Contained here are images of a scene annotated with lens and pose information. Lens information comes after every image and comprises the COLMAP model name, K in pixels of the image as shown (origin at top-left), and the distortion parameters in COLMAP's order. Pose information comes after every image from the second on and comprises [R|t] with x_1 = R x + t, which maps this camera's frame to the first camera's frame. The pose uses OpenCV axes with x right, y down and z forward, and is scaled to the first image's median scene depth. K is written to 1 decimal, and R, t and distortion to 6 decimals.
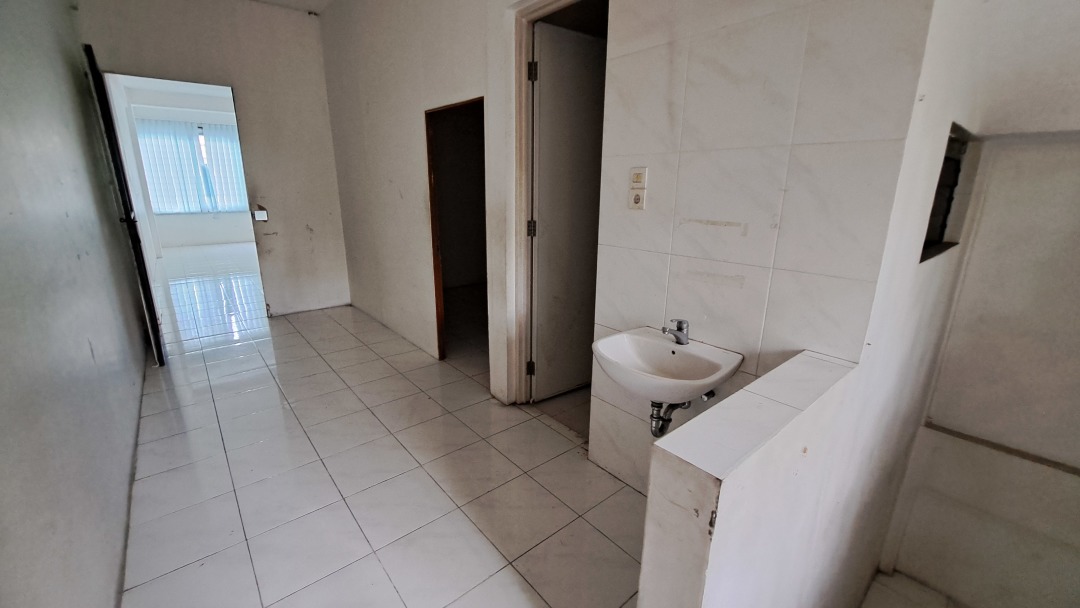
lens RADIAL K [[439.6, 0, 533.6], [0, 439.6, 302.0], [0, 0, 1]] dist [0.000844, 0.000238]
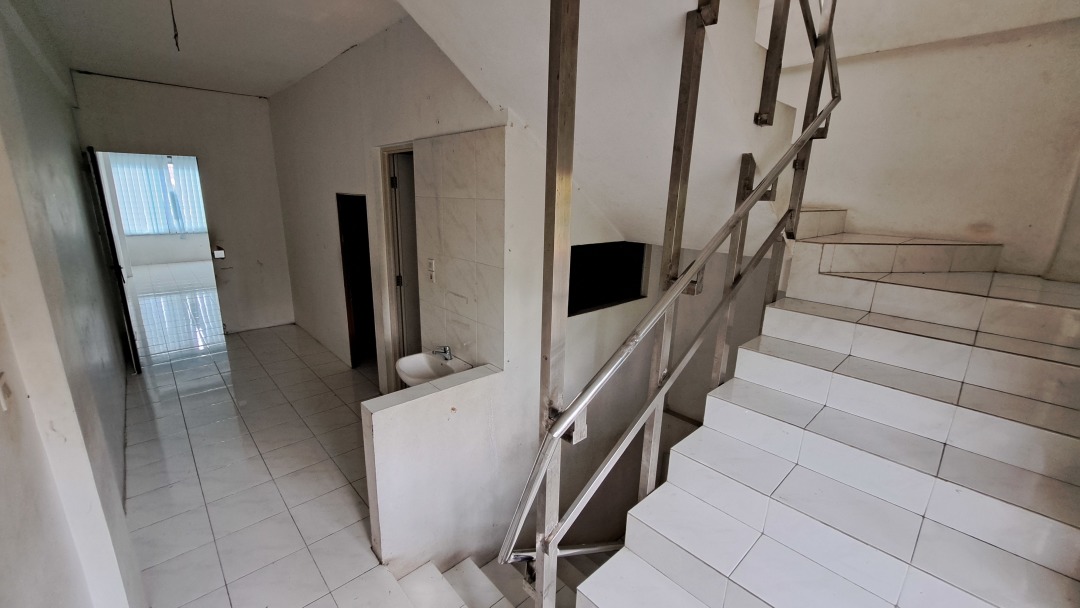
lens RADIAL K [[439.6, 0, 529.1], [0, 439.6, 303.0], [0, 0, 1]] dist [0.000844, 0.000238]
pose [[0.999106, 0.003121, 0.042172, 0.215128], [-0.002543, 0.999902, -0.013750, -0.041259], [-0.042210, 0.013631, 0.999016, -0.297428]]
